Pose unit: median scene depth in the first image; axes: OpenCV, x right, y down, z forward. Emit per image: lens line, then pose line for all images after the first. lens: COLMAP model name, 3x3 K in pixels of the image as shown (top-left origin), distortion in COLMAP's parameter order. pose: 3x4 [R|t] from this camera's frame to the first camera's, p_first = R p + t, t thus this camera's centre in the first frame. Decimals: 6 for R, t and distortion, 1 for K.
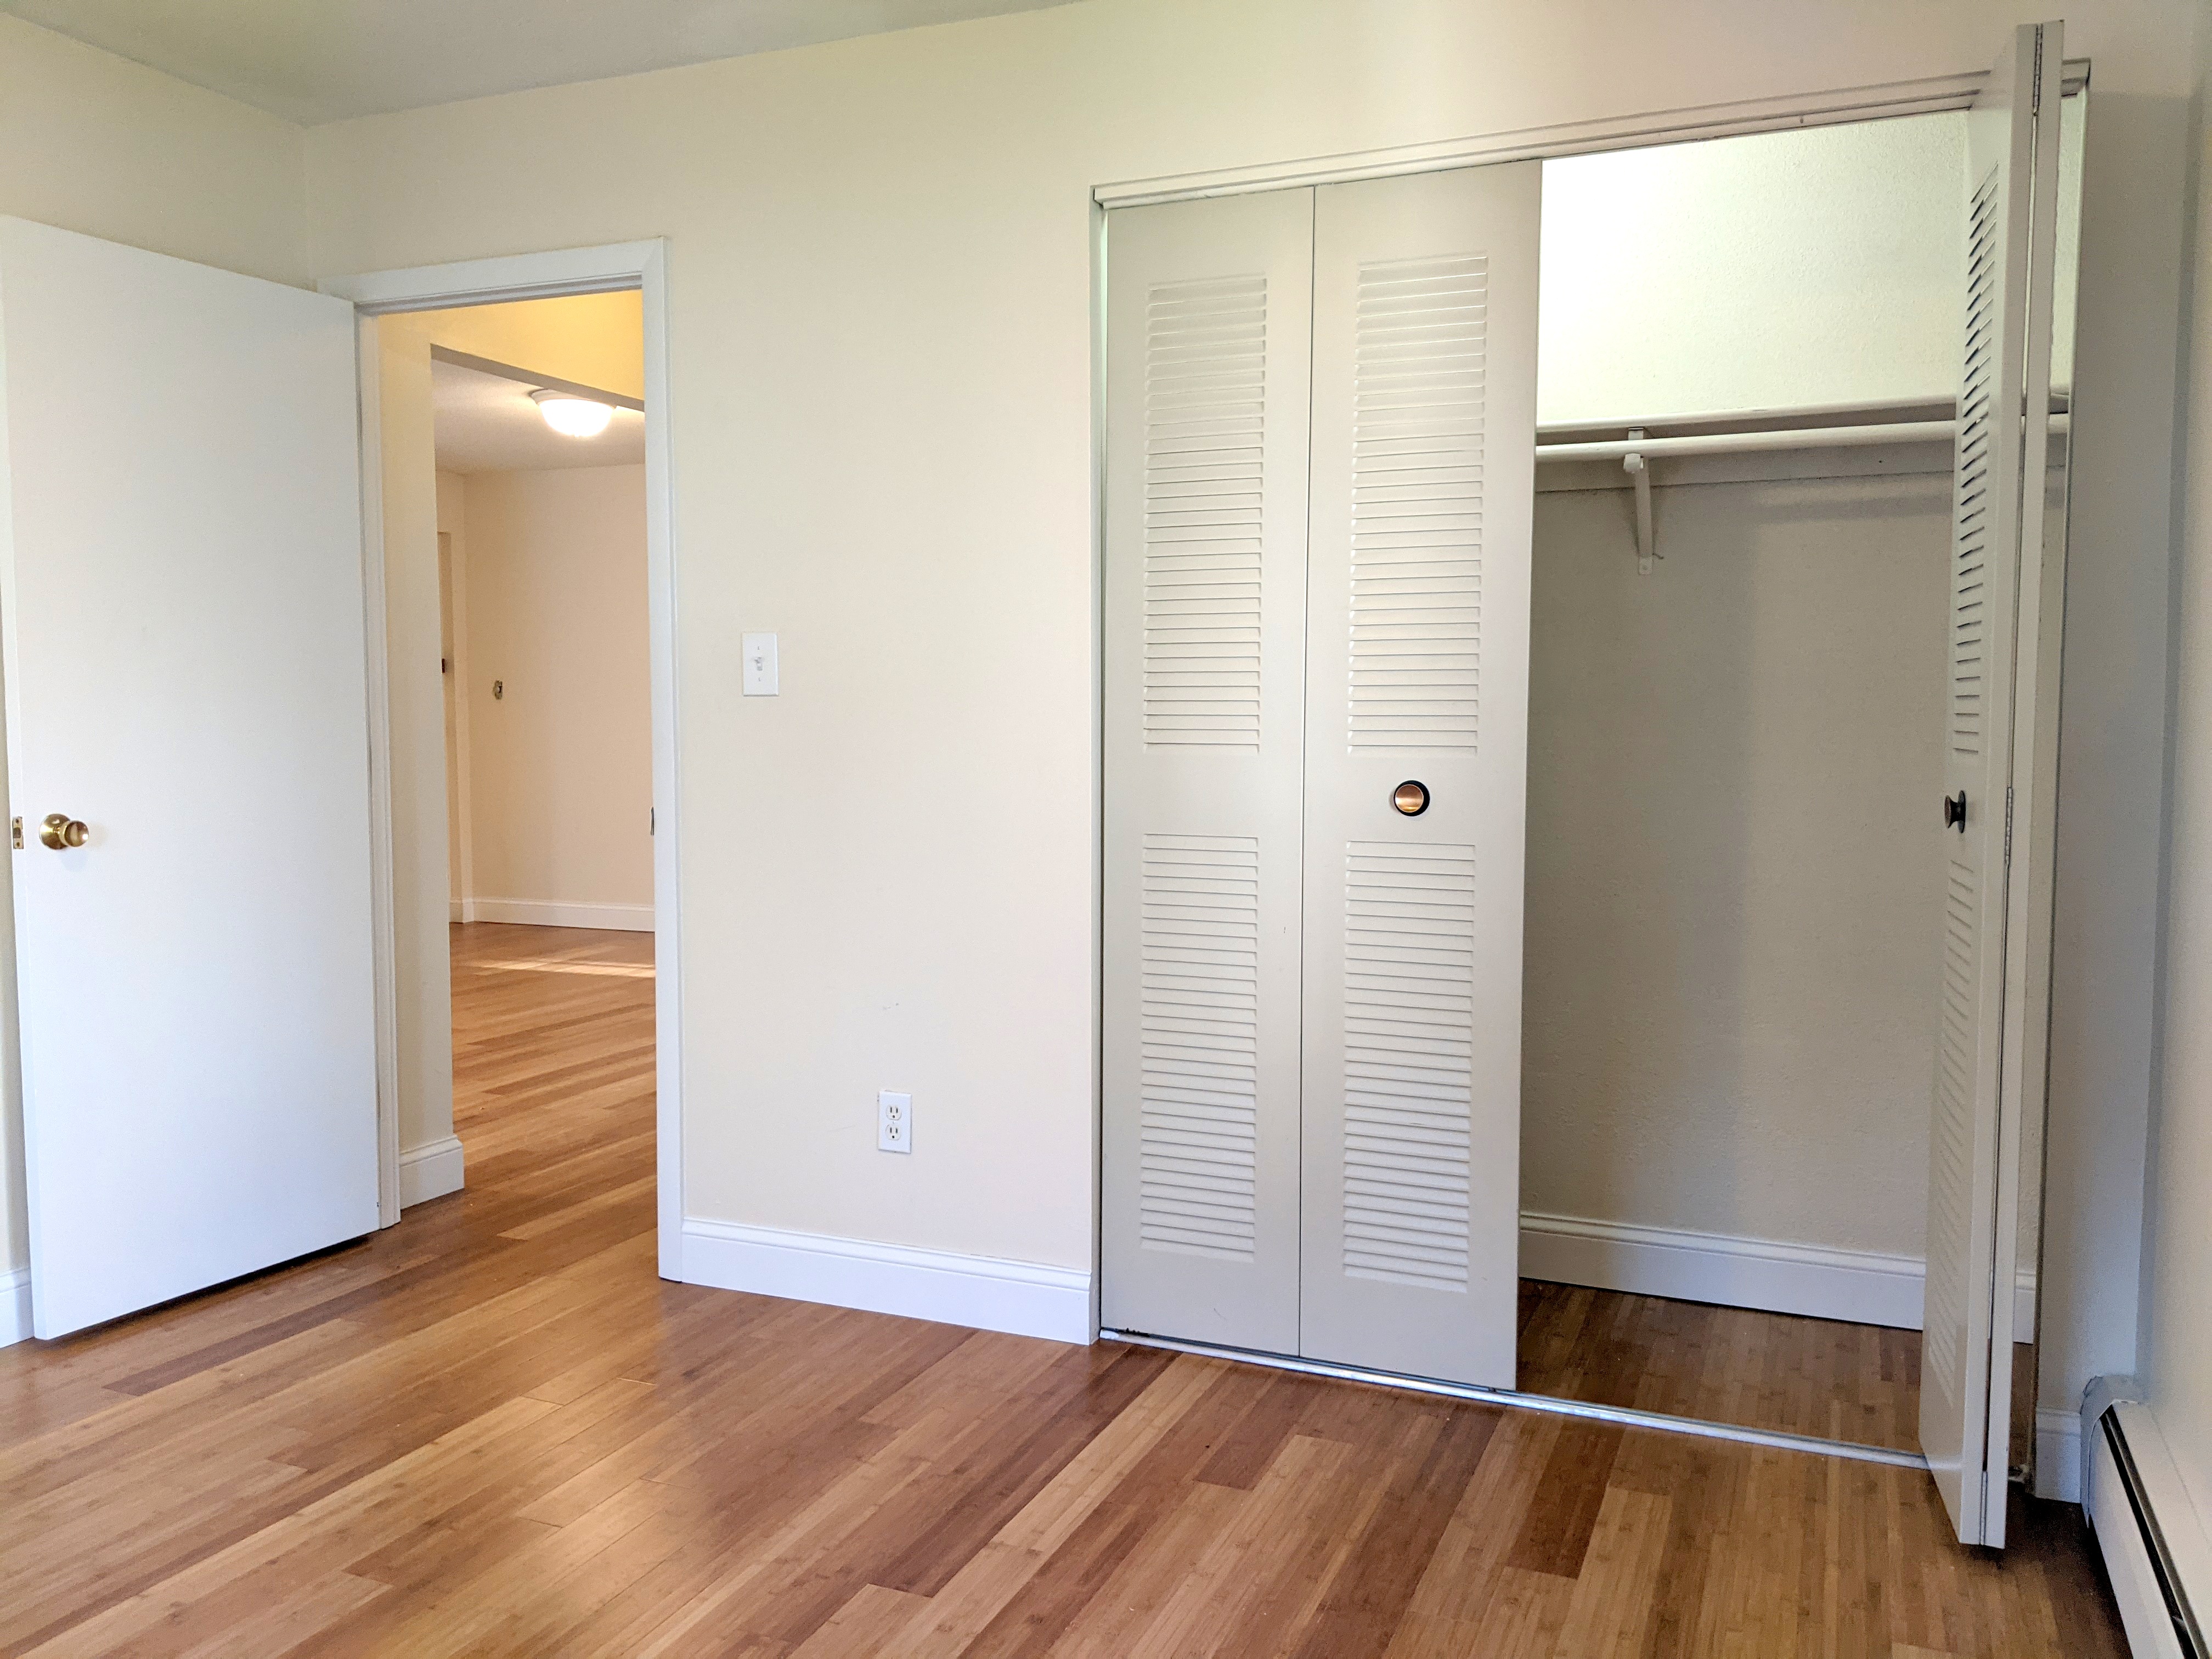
lens RADIAL K [[1791.9, 0, 1106.0], [0, 1791.9, 829.5], [0, 0, 1]] dist [0.092824, -0.178177]
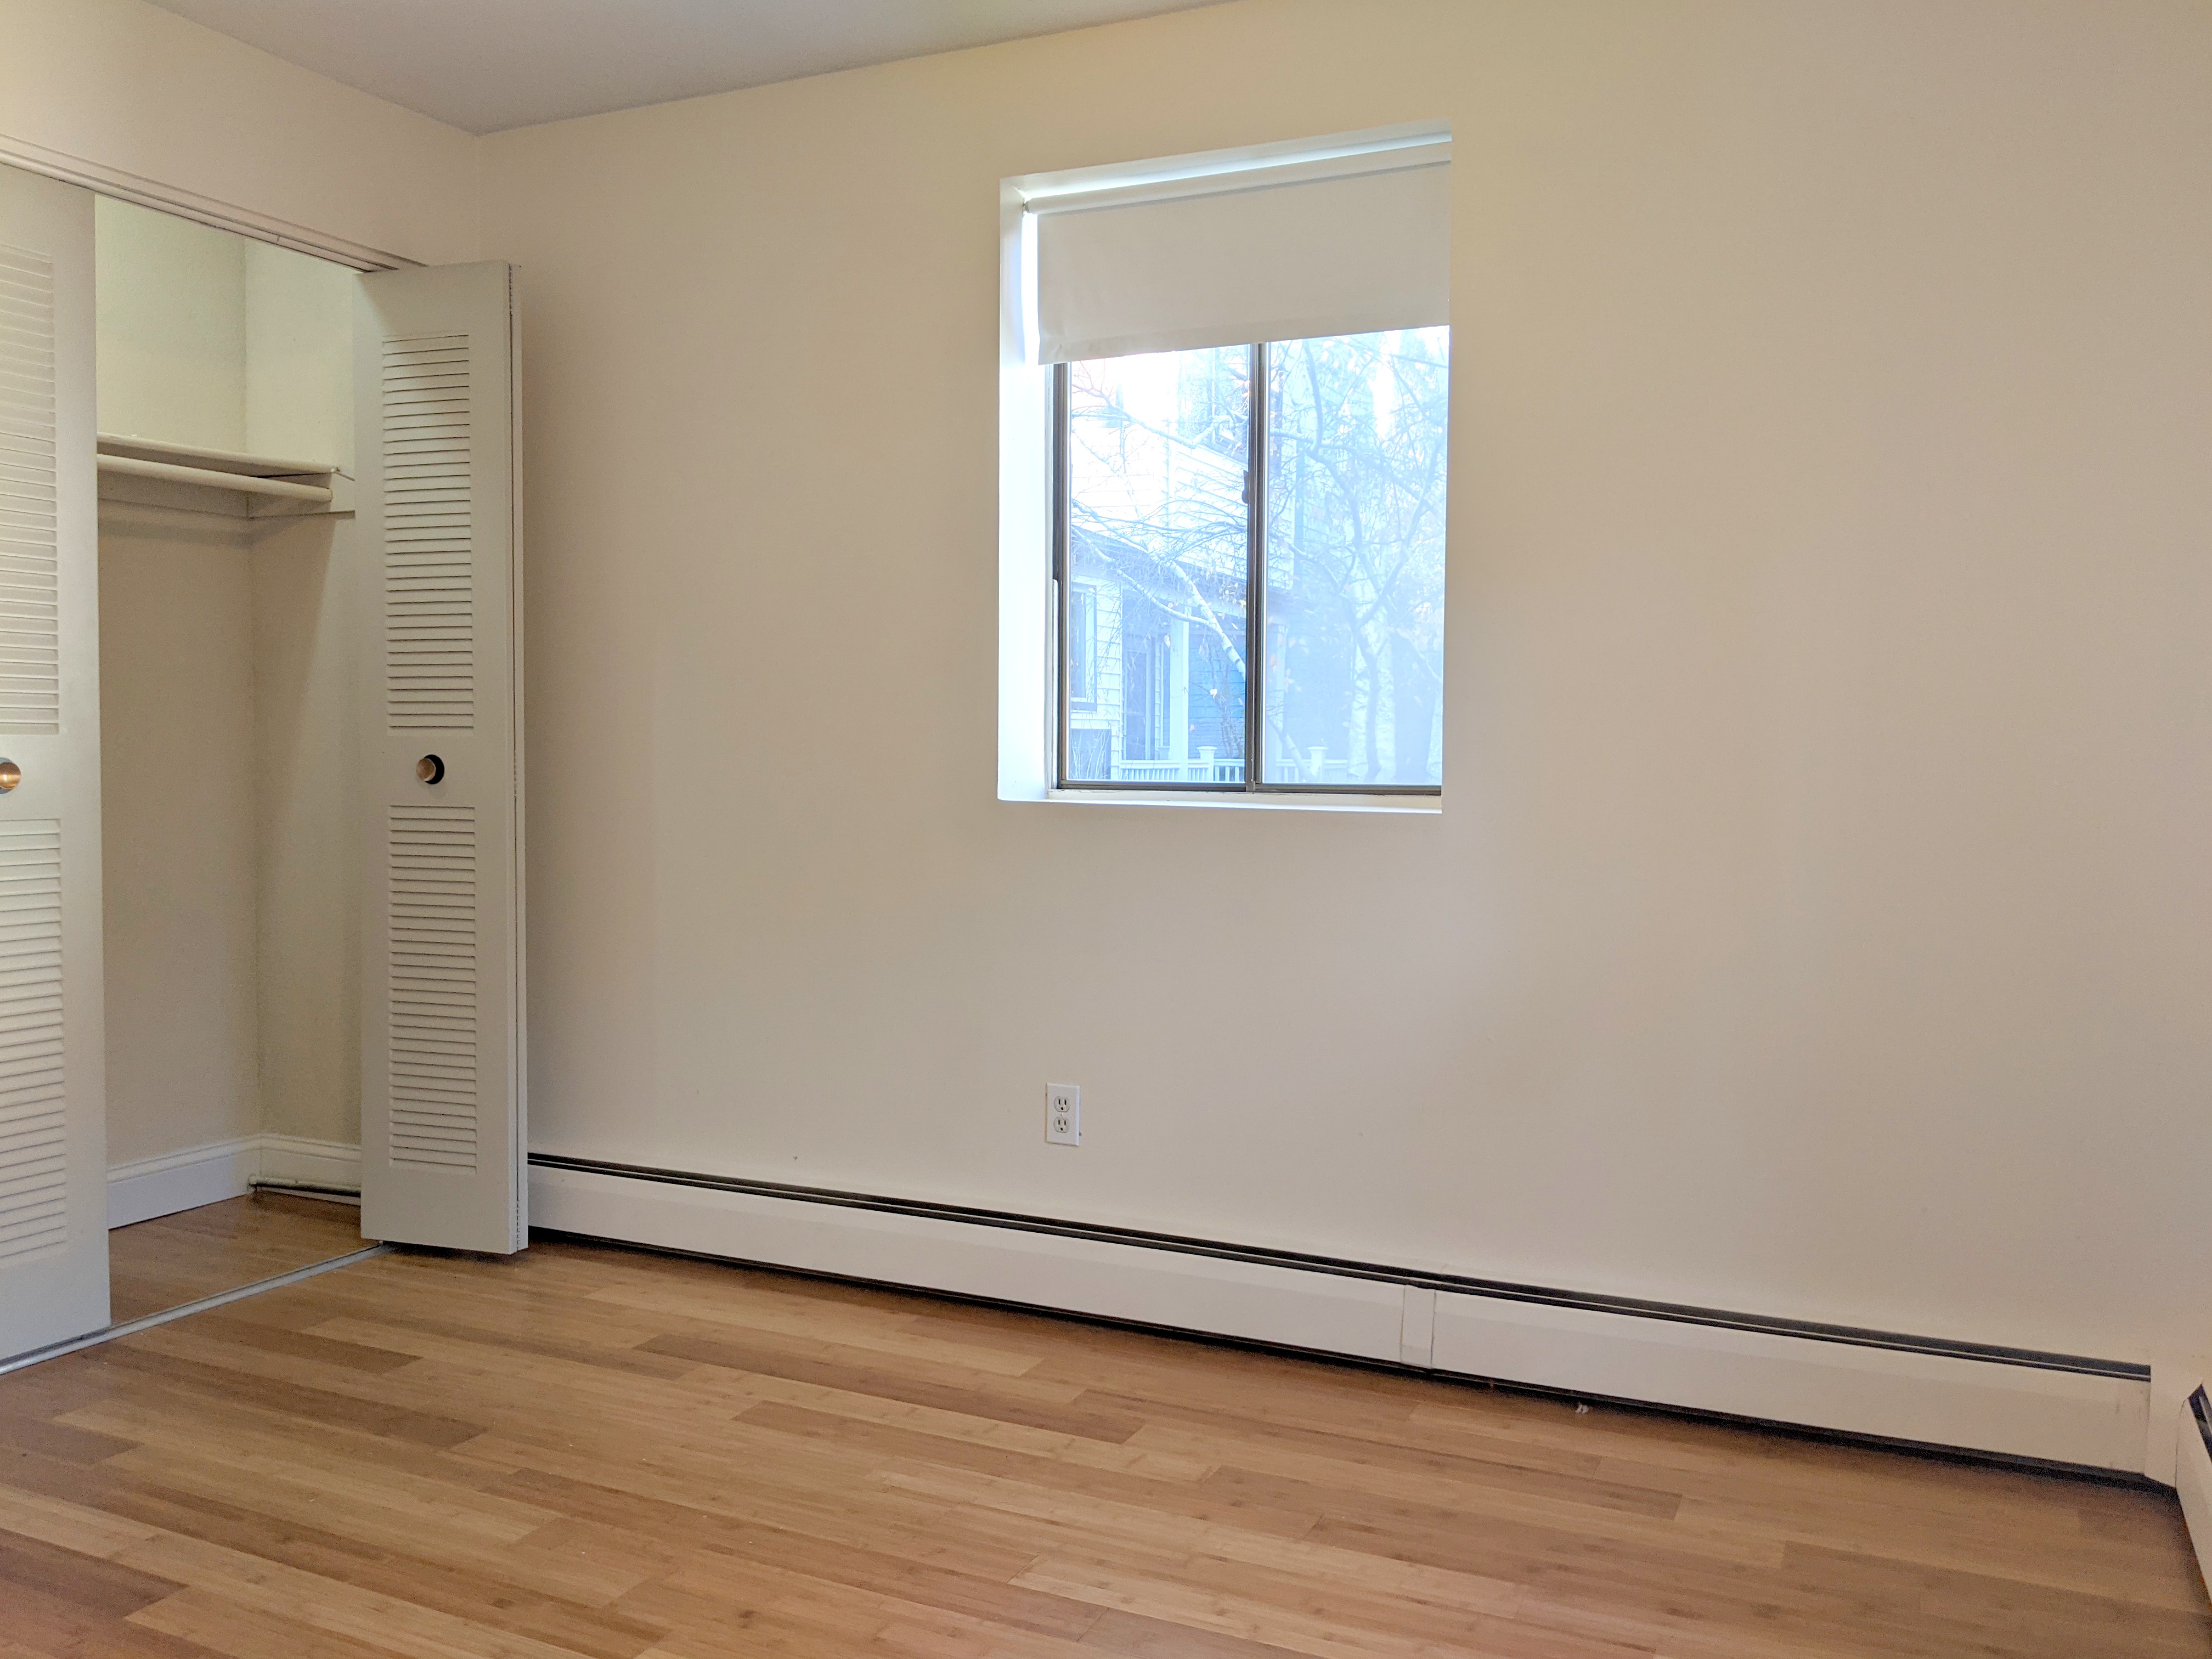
lens RADIAL K [[1791.9, 0, 1106.0], [0, 1791.9, 829.5], [0, 0, 1]] dist [0.092824, -0.178177]
pose [[0.049506, -0.060019, 0.996969, -0.931185], [0.065366, 0.996247, 0.056730, -0.008678], [-0.996633, 0.062359, 0.053243, 0.384844]]
